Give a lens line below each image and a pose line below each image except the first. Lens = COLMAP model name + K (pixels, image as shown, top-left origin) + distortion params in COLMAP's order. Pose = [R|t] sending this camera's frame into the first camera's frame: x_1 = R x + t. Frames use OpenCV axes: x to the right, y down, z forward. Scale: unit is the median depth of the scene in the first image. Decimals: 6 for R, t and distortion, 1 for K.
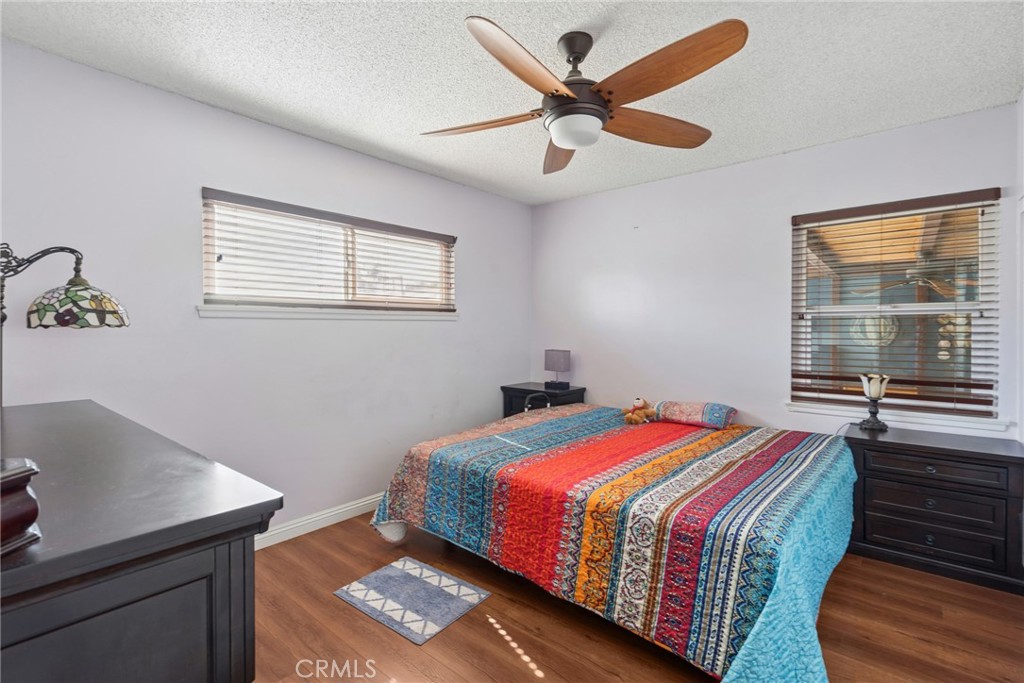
lens RADIAL K [[473.7, 0, 516.7], [0, 473.7, 339.5], [0, 0, 1]] dist [-0.002487, 0.003243]
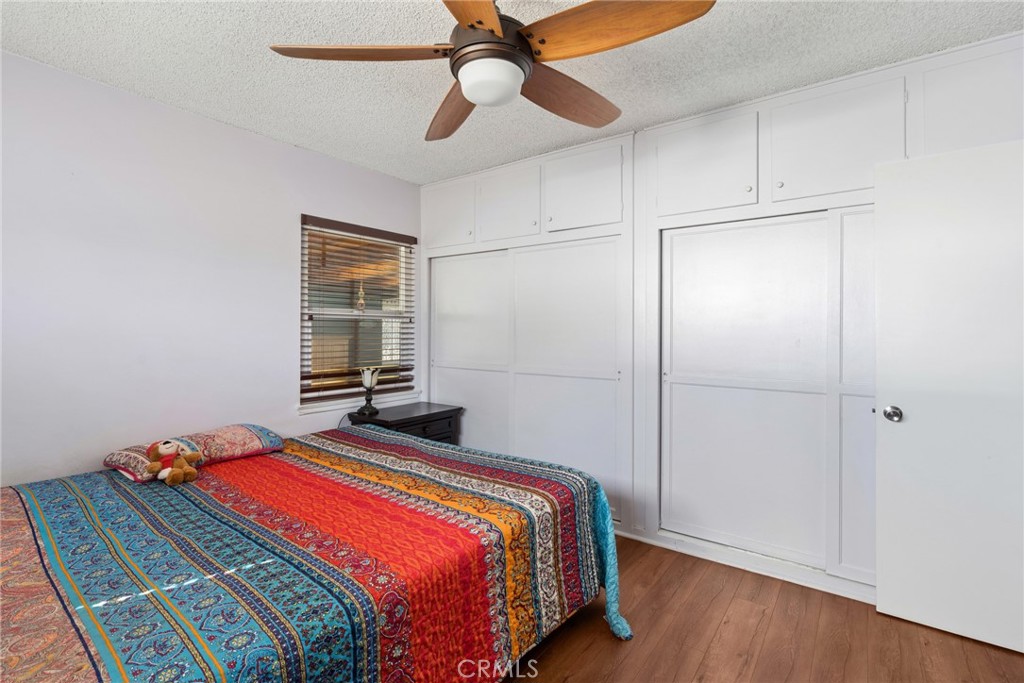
lens RADIAL K [[473.7, 0, 516.7], [0, 473.7, 333.6], [0, 0, 1]] dist [-0.002487, 0.003243]
pose [[-0.062724, -0.006015, 0.998013, -0.516138], [0.020200, 0.999769, 0.007295, -0.015637], [-0.997826, 0.020617, -0.062588, 0.772228]]
